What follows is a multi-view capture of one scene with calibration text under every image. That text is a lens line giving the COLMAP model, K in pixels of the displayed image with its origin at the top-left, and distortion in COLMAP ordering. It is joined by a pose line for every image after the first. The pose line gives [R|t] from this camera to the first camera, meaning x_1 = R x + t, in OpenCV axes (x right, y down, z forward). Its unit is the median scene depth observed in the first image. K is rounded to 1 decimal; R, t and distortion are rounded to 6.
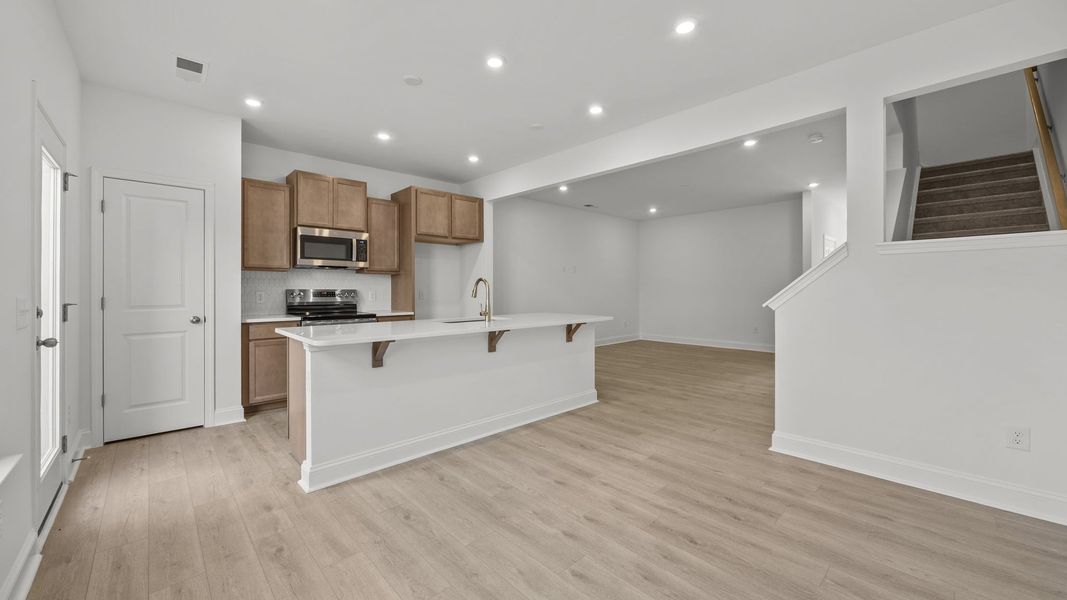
lens RADIAL K [[407.1, 0, 528.4], [0, 407.1, 287.8], [0, 0, 1]] dist [-0.000719, -0.000078]
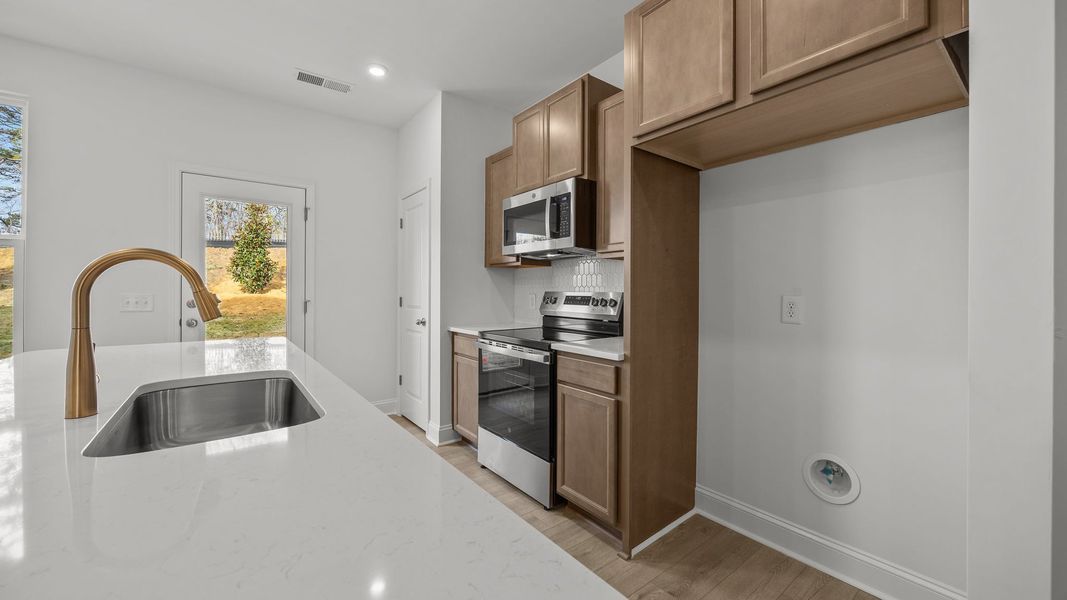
lens RADIAL K [[407.1, 0, 528.4], [0, 407.1, 287.8], [0, 0, 1]] dist [-0.000719, -0.000078]
pose [[-0.102537, -0.009797, -0.994681, 0.098655], [-0.004231, 0.999947, -0.009413, 0.003286], [0.994720, 0.003244, -0.102573, 1.019964]]
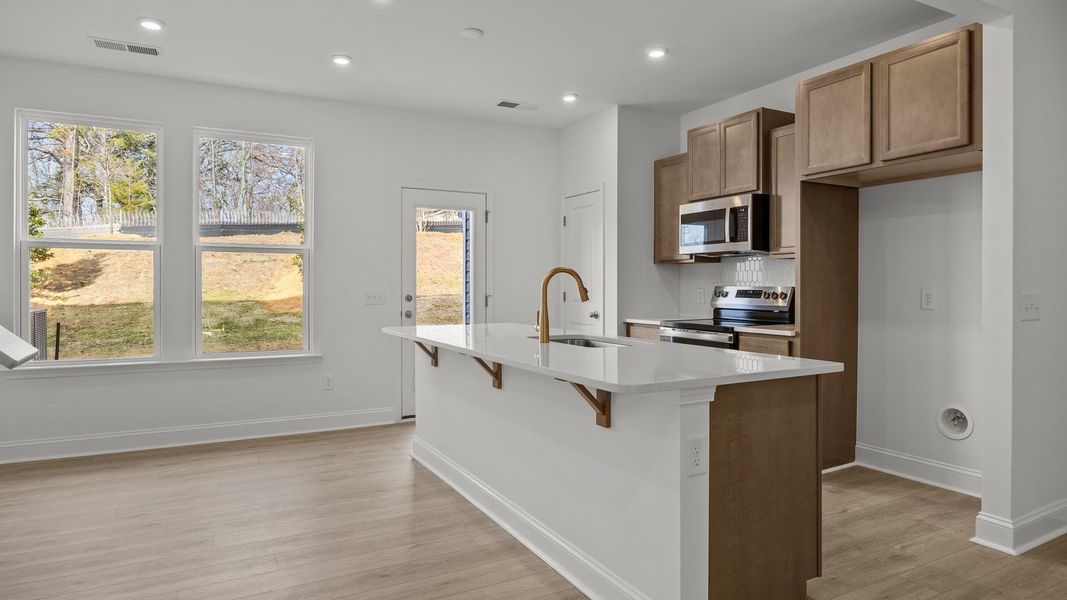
lens RADIAL K [[617.2, 0, 530.5], [0, 617.2, 288.3], [0, 0, 1]] dist [-0.003982, -0.001634]
pose [[-0.255642, 0.003968, -0.966763, 0.586268], [0.001339, 0.999992, 0.003751, 0.002256], [0.966771, -0.000336, -0.255645, 0.939617]]
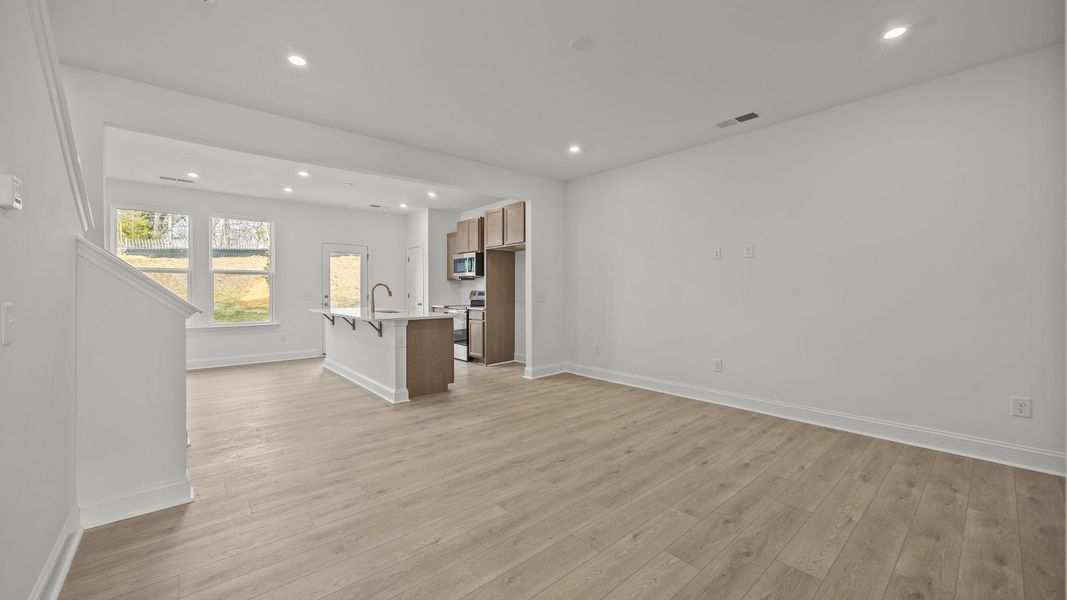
lens RADIAL K [[405.1, 0, 529.4], [0, 405.1, 293.2], [0, 0, 1]] dist [-0.002047, -0.000107]
pose [[-0.038644, 0.007080, -0.999228, 1.078926], [0.002578, 0.999972, 0.006986, 0.002688], [0.999250, -0.002306, -0.038661, 1.280982]]
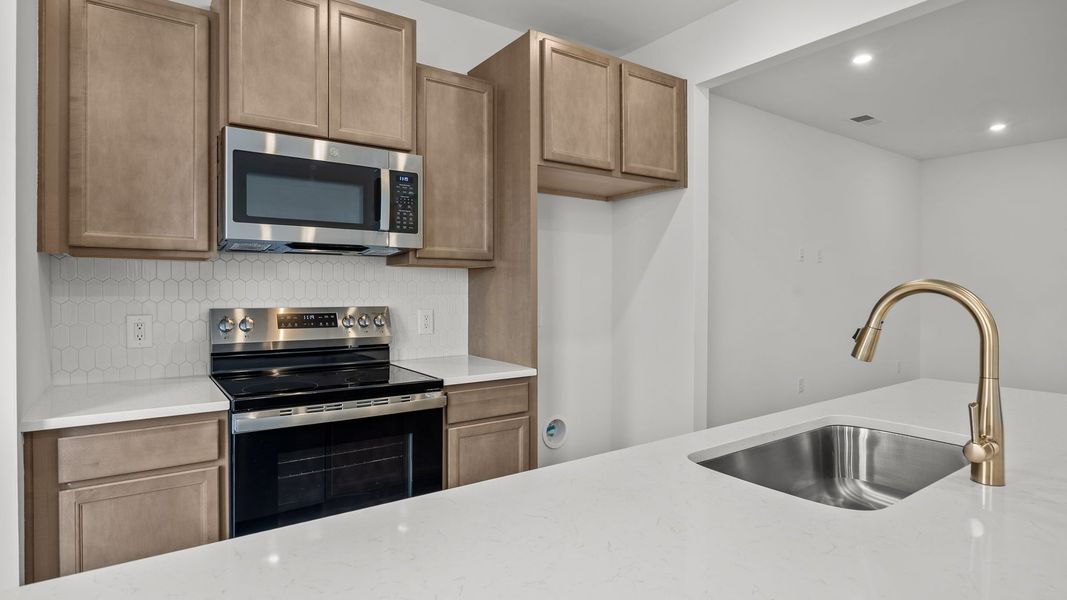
lens RADIAL K [[562.1, 0, 531.7], [0, 562.1, 290.2], [0, 0, 1]] dist [-0.002480, -0.000233]
pose [[0.991430, 0.001145, -0.130633, -0.234052], [-0.000582, 0.999990, 0.004348, -0.015579], [0.130636, -0.004235, 0.991421, 0.524284]]
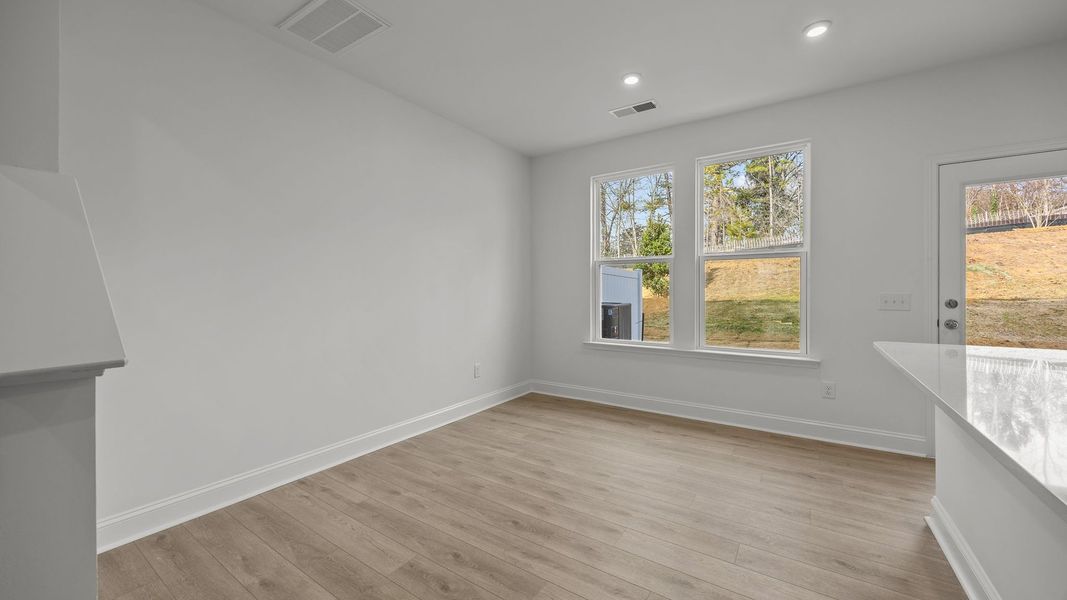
lens RADIAL K [[405.1, 0, 529.4], [0, 405.1, 293.2], [0, 0, 1]] dist [-0.002047, -0.000107]
pose [[-0.975567, 0.006943, -0.219594, 0.252252], [0.005469, 0.999958, 0.007324, 0.001069], [0.219636, 0.005944, -0.975564, 0.863883]]
